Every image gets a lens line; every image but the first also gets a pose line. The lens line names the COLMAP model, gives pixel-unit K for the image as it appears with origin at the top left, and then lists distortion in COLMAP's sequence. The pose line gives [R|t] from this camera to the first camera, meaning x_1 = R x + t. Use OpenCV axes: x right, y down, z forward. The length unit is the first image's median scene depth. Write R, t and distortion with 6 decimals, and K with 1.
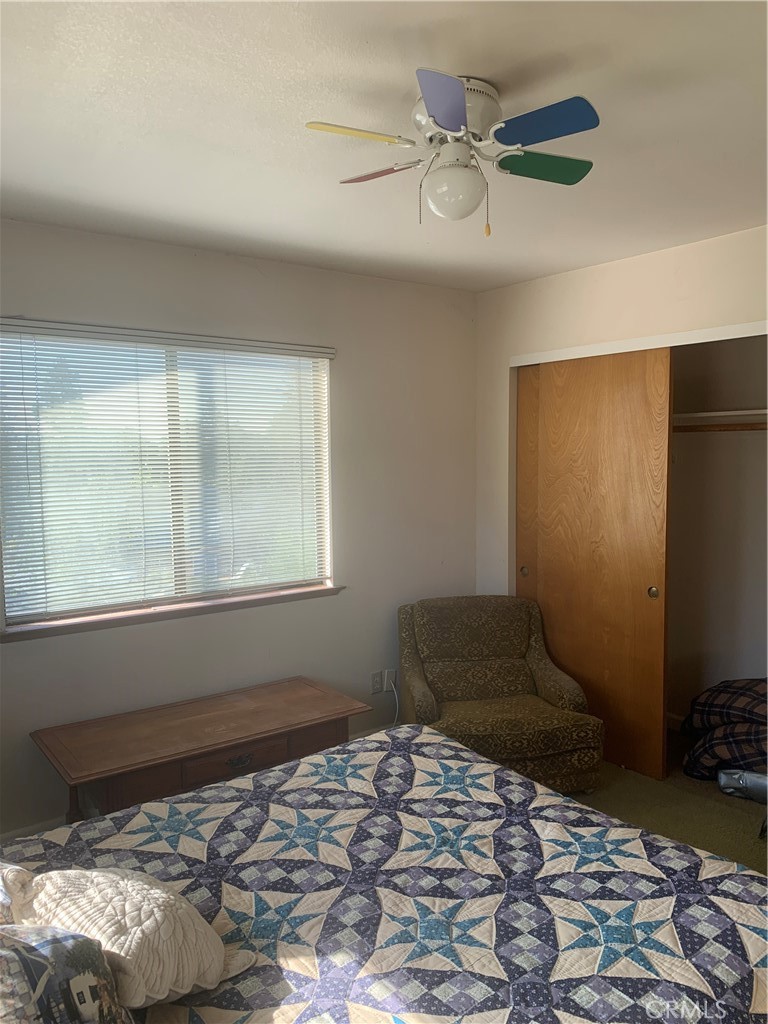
lens RADIAL K [[784.0, 0, 384.0], [0, 784.0, 512.0], [0, 0, 1]] dist [0.032570, -0.087941]
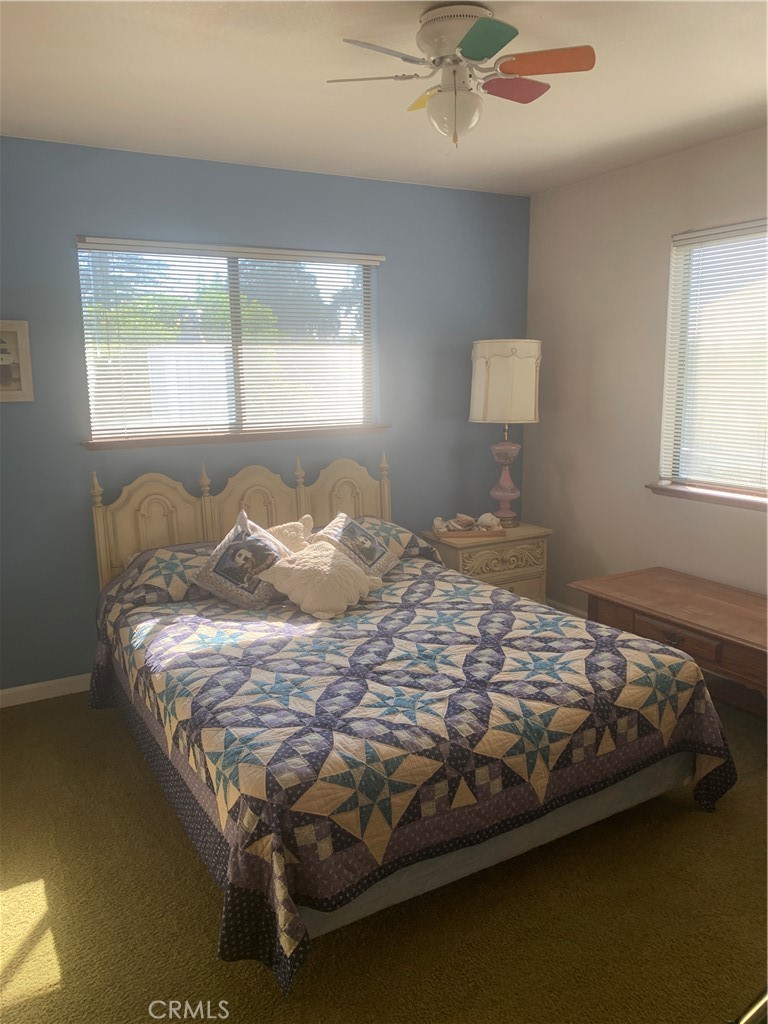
lens RADIAL K [[784.0, 0, 384.0], [0, 784.0, 512.0], [0, 0, 1]] dist [0.032570, -0.087941]
pose [[-0.142790, 0.196404, -0.970070, 1.185371], [-0.049325, 0.977484, 0.205166, -0.071071], [0.988523, 0.077145, -0.129887, 0.983230]]
